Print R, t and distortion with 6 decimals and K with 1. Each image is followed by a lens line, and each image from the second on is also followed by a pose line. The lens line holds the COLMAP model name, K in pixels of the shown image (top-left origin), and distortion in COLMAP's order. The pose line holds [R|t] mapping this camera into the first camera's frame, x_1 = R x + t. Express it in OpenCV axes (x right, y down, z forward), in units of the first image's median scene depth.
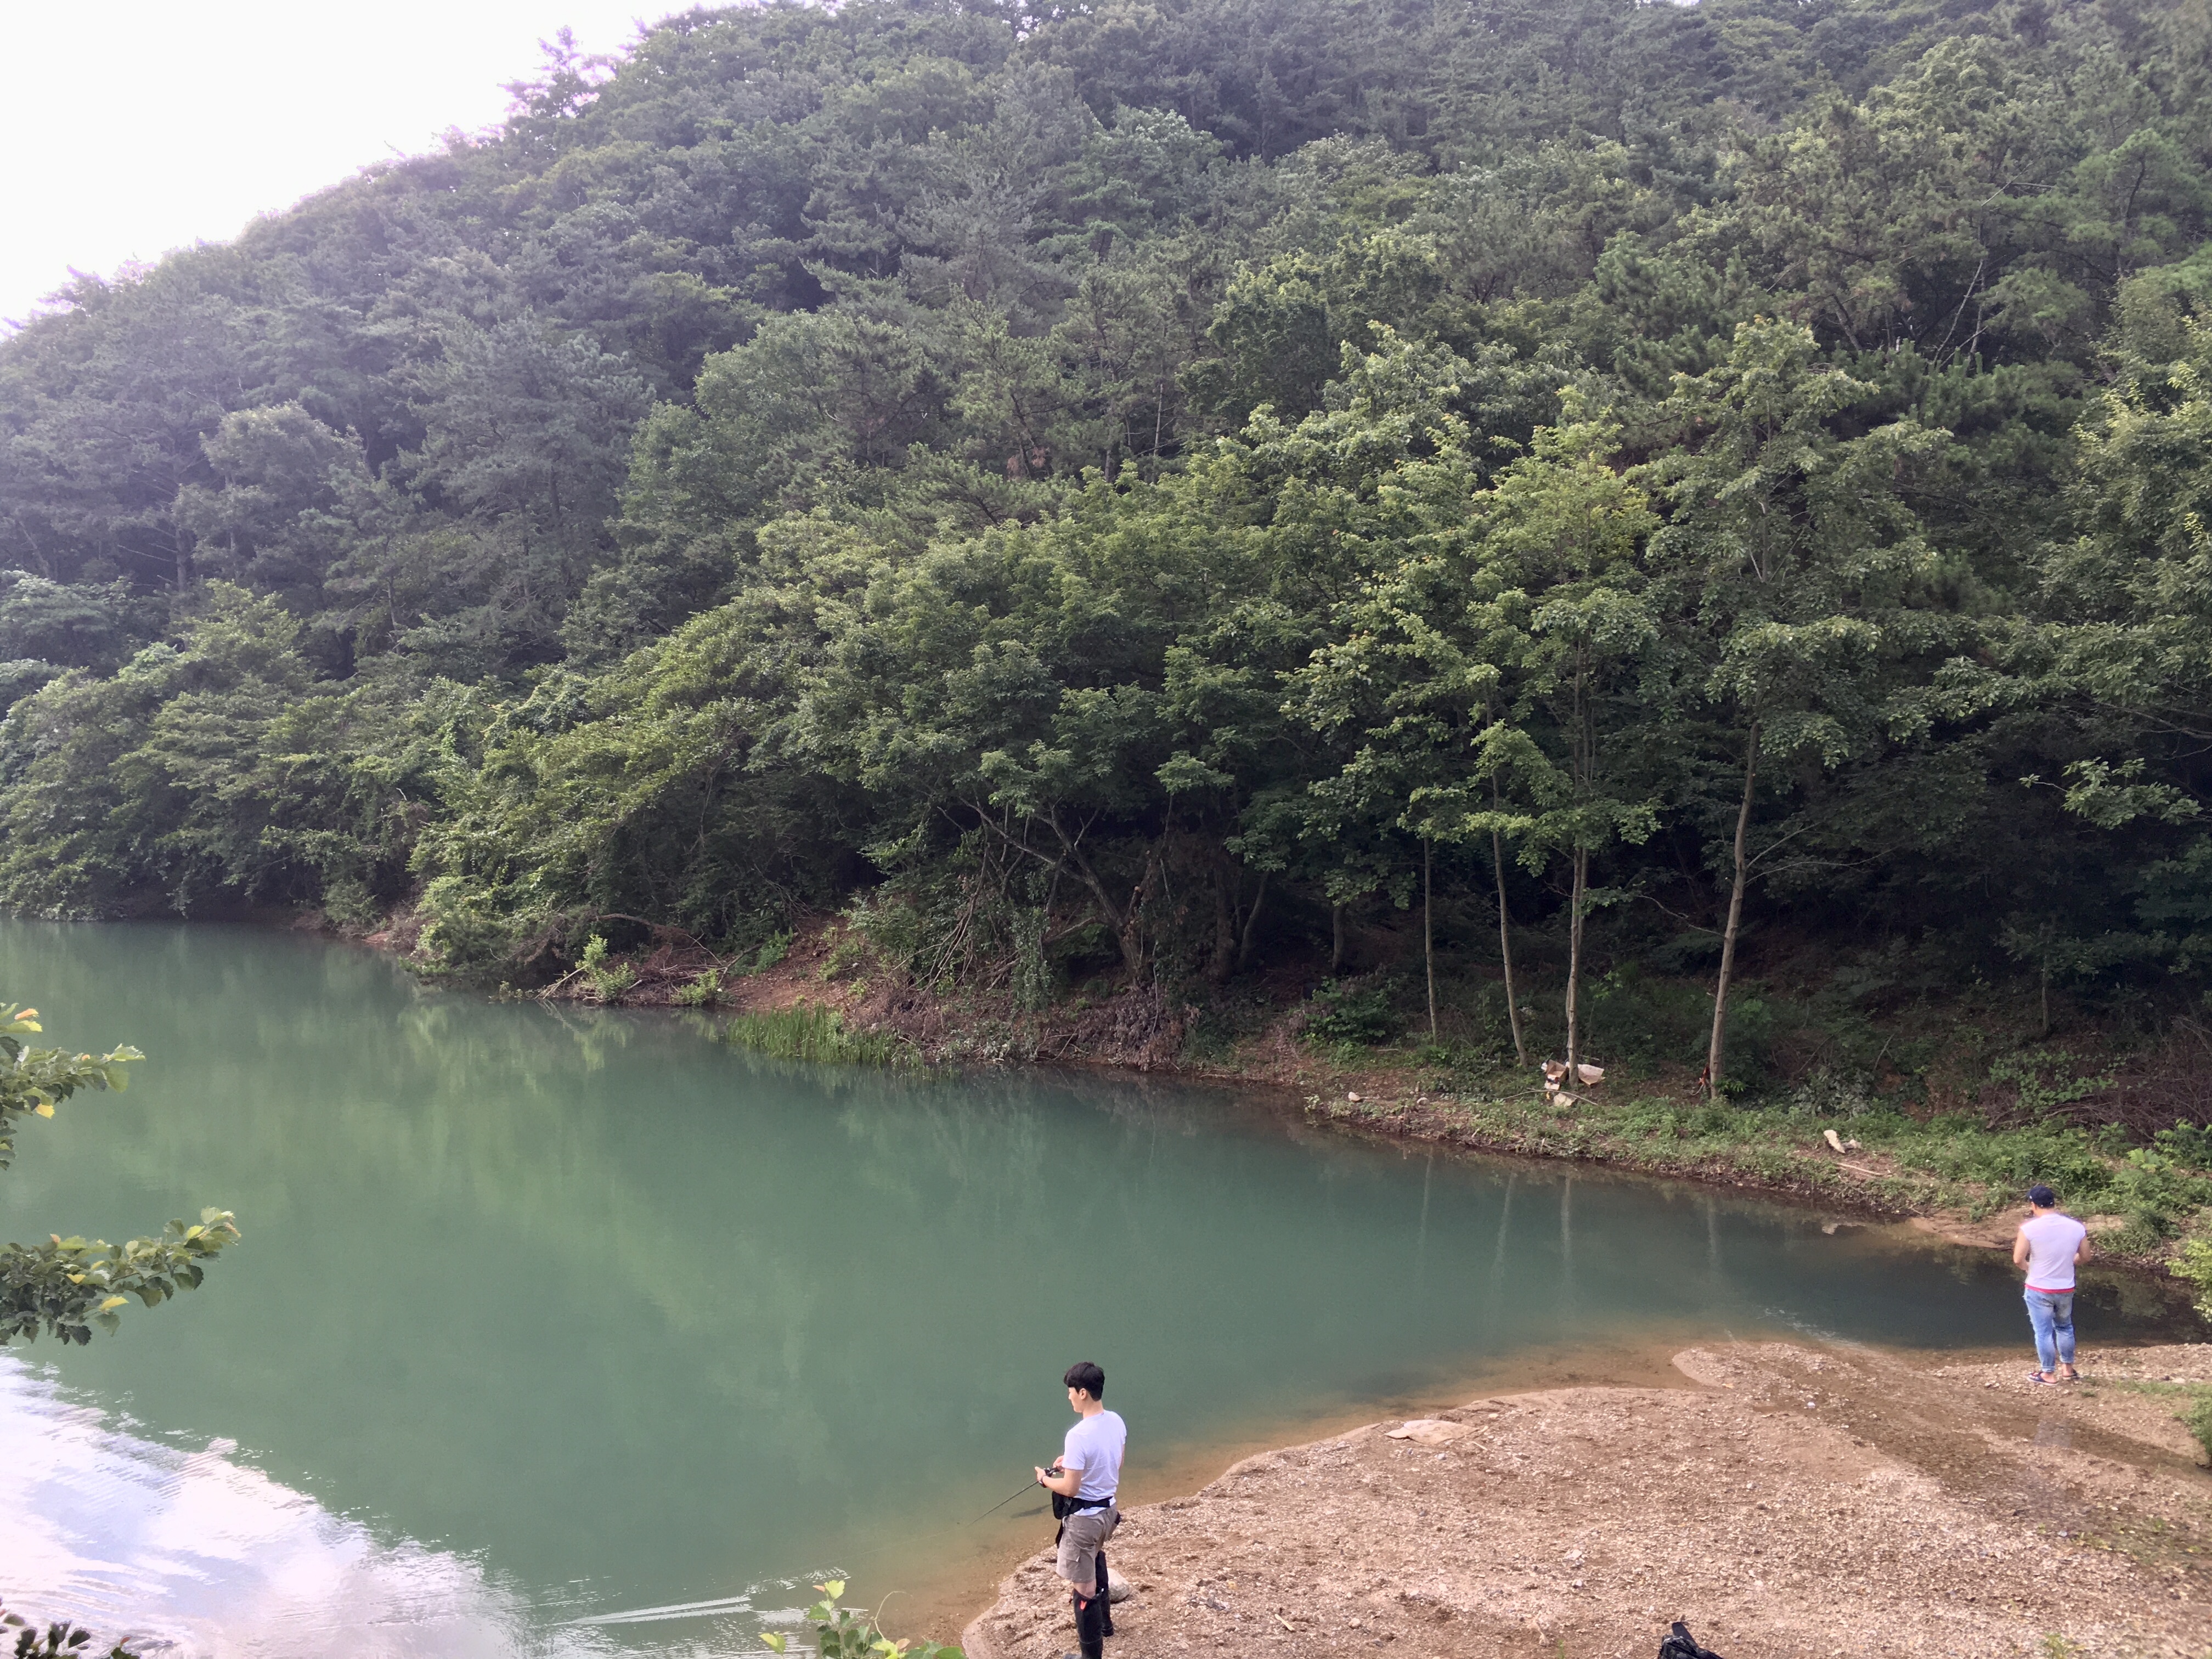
lens RADIAL K [[1768.9, 0, 1106.0], [0, 1768.9, 829.5], [0, 0, 1]] dist [-0.120053, -0.001873]
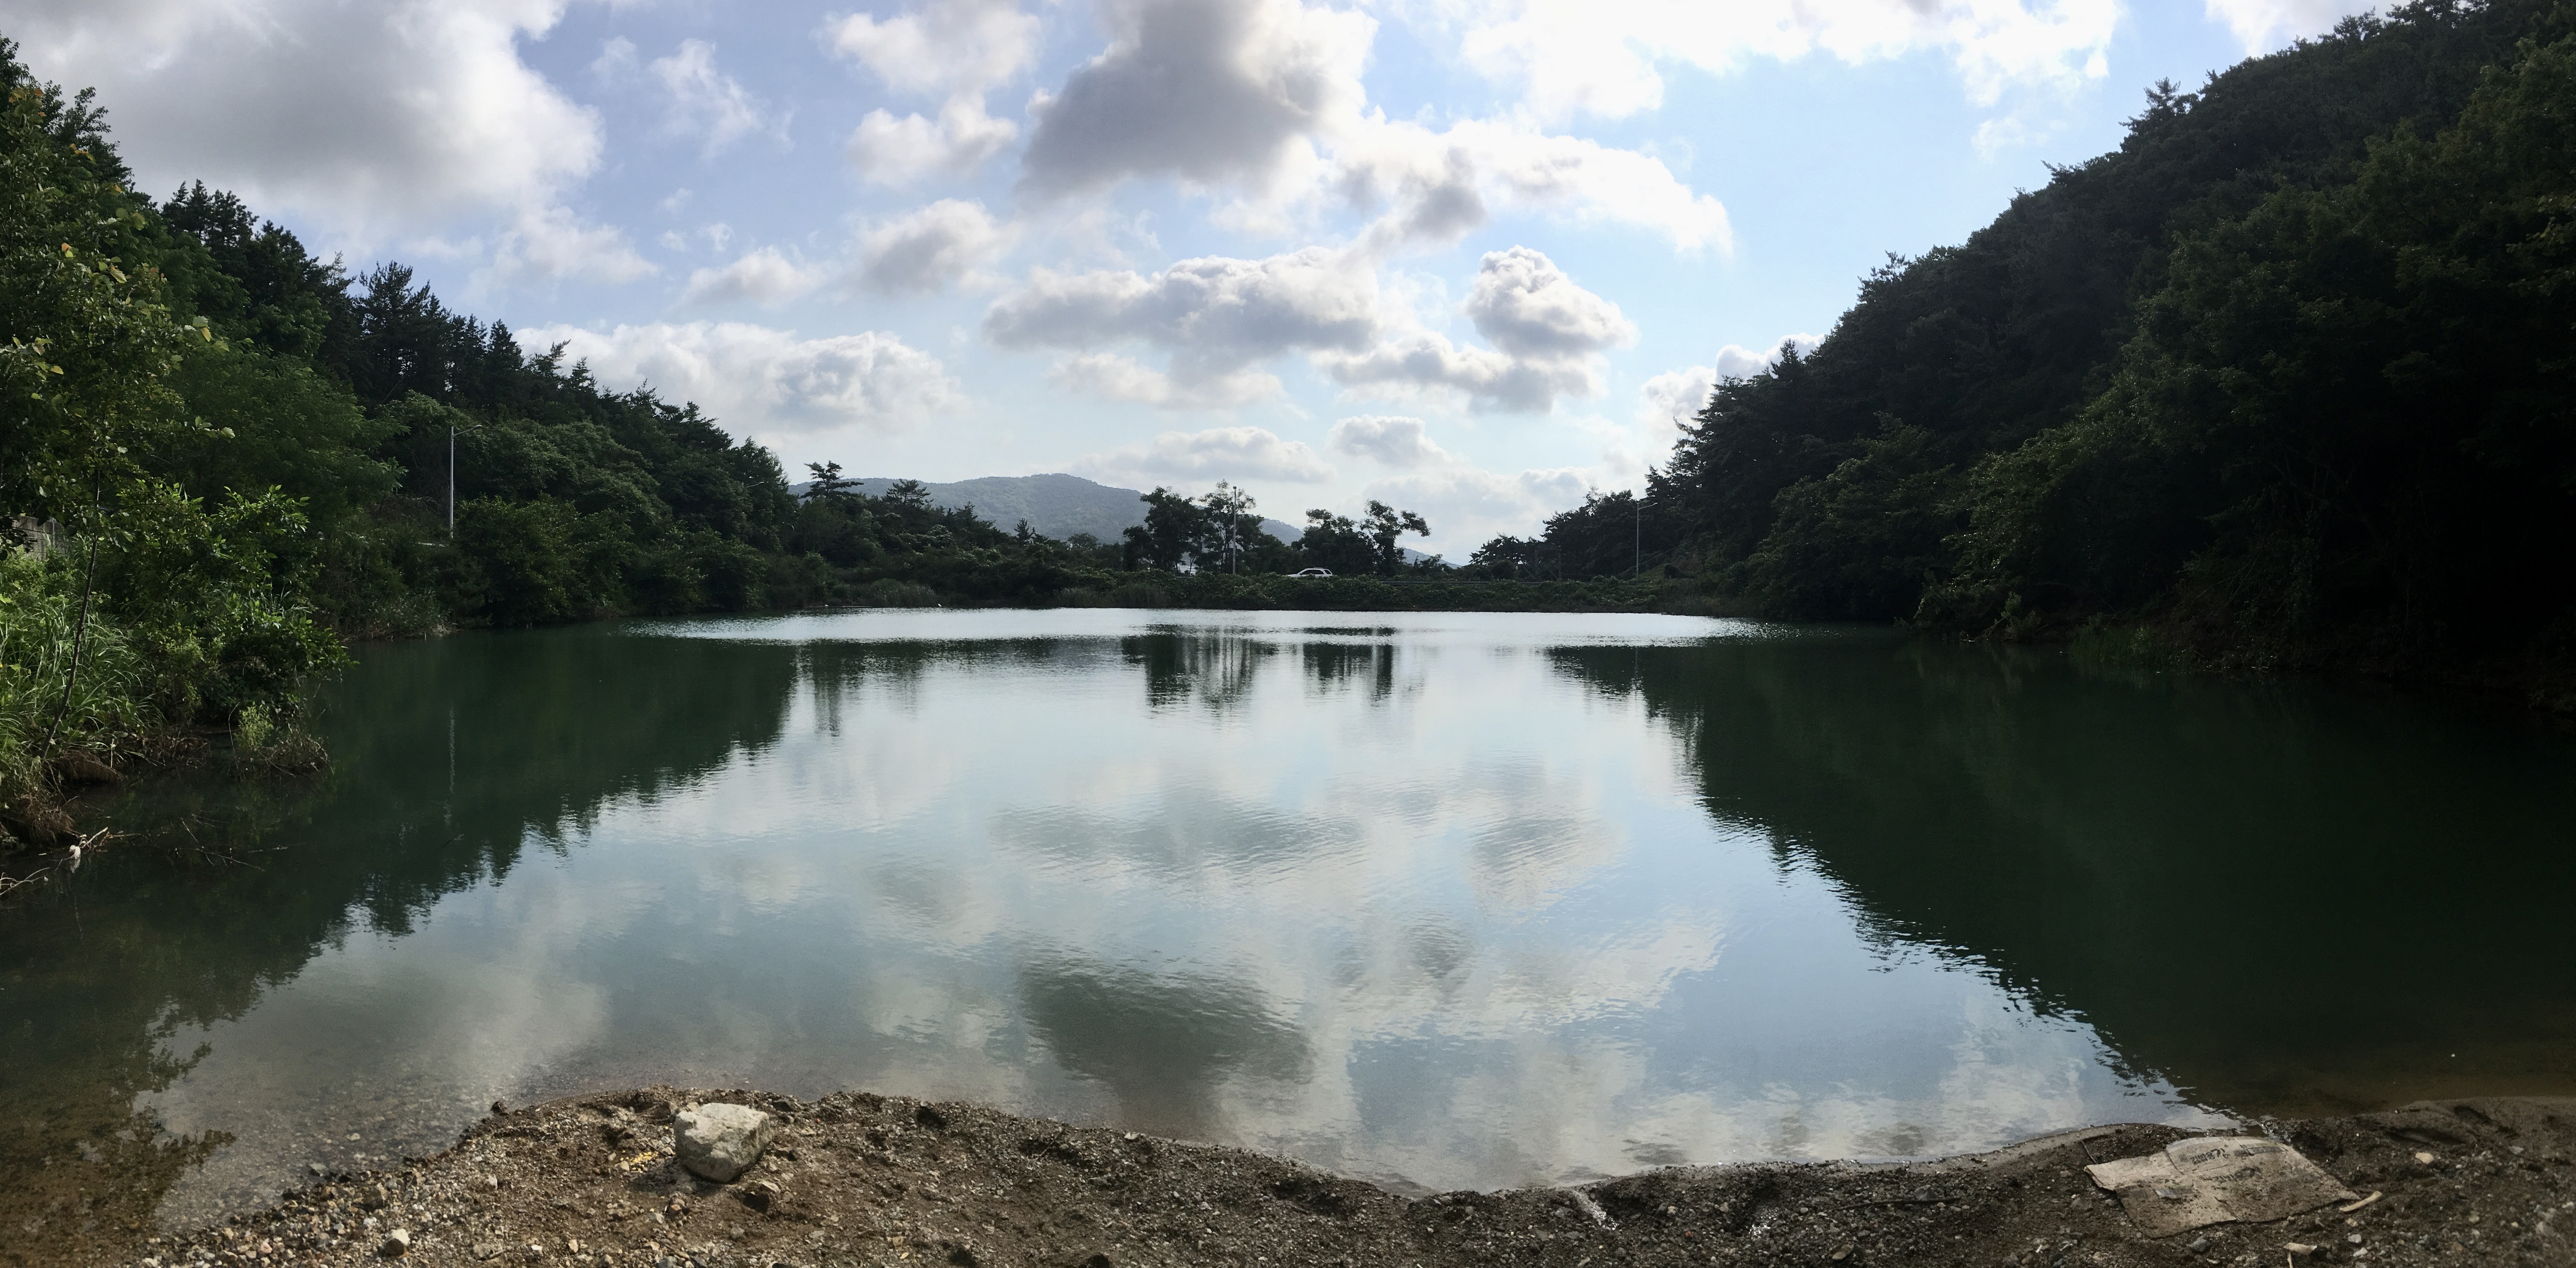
lens RADIAL K [[1899.2, 0, 1288.0], [0, 1899.2, 634.0], [0, 0, 1]] dist [-0.004681, -0.087690]
pose [[0.906072, 0.040219, -0.421207, -0.167420], [0.030464, 0.986688, 0.159745, -0.151730], [0.422025, -0.157572, 0.892785, -0.536217]]
